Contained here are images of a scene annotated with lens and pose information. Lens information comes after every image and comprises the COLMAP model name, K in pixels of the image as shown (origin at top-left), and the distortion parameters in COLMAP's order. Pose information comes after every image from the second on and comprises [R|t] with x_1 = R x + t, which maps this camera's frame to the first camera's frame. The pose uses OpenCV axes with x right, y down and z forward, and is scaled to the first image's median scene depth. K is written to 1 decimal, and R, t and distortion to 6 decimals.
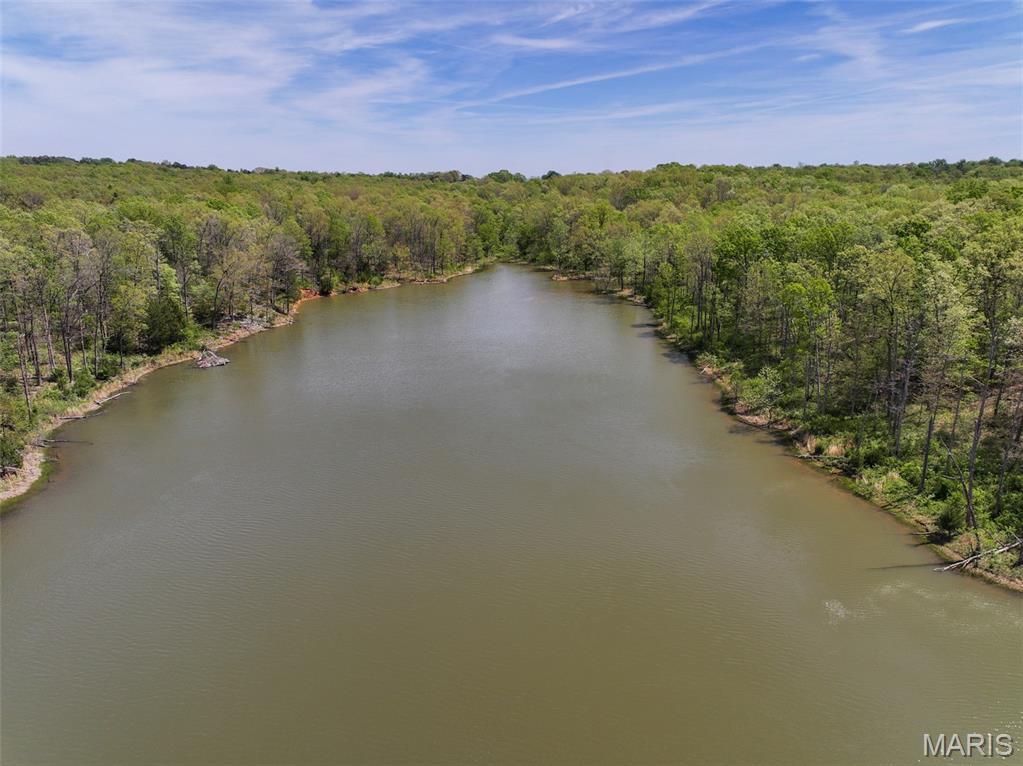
lens RADIAL K [[730.2, 0, 509.9], [0, 730.2, 375.7], [0, 0, 1]] dist [-0.011357, 0.032800]
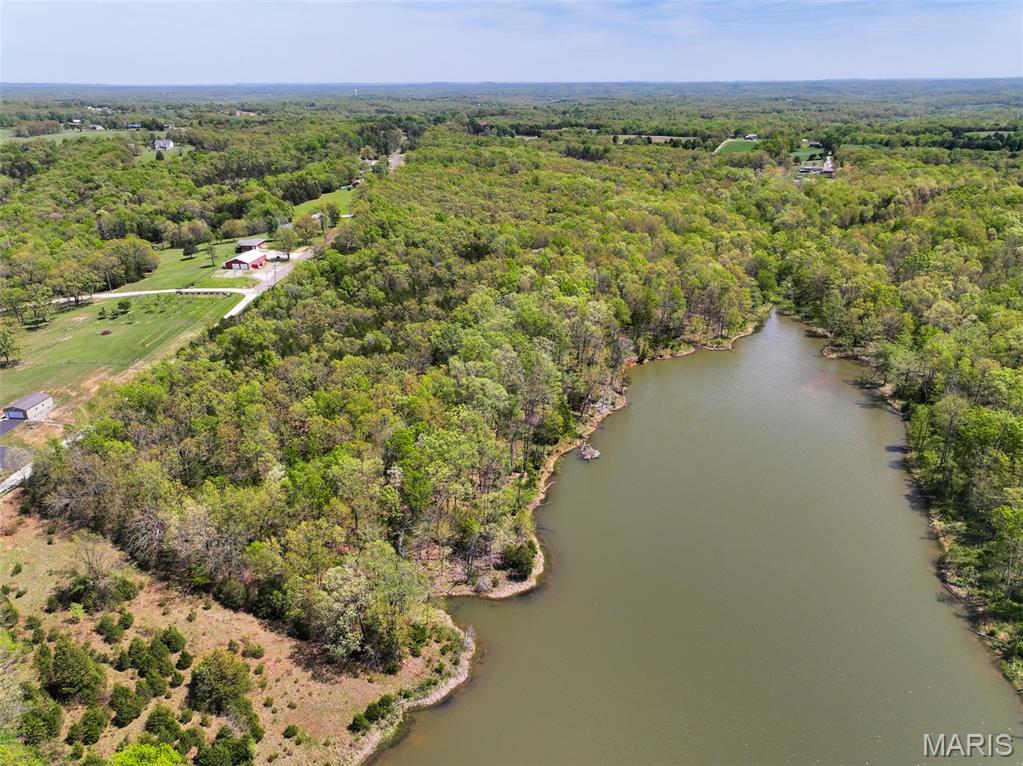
lens RADIAL K [[730.2, 0, 512.9], [0, 730.2, 382.1], [0, 0, 1]] dist [-0.011357, 0.032800]
pose [[0.948349, 0.123387, -0.292249, -0.105284], [-0.086216, 0.986830, 0.136867, -0.318595], [0.305288, -0.104601, 0.946498, -0.457685]]
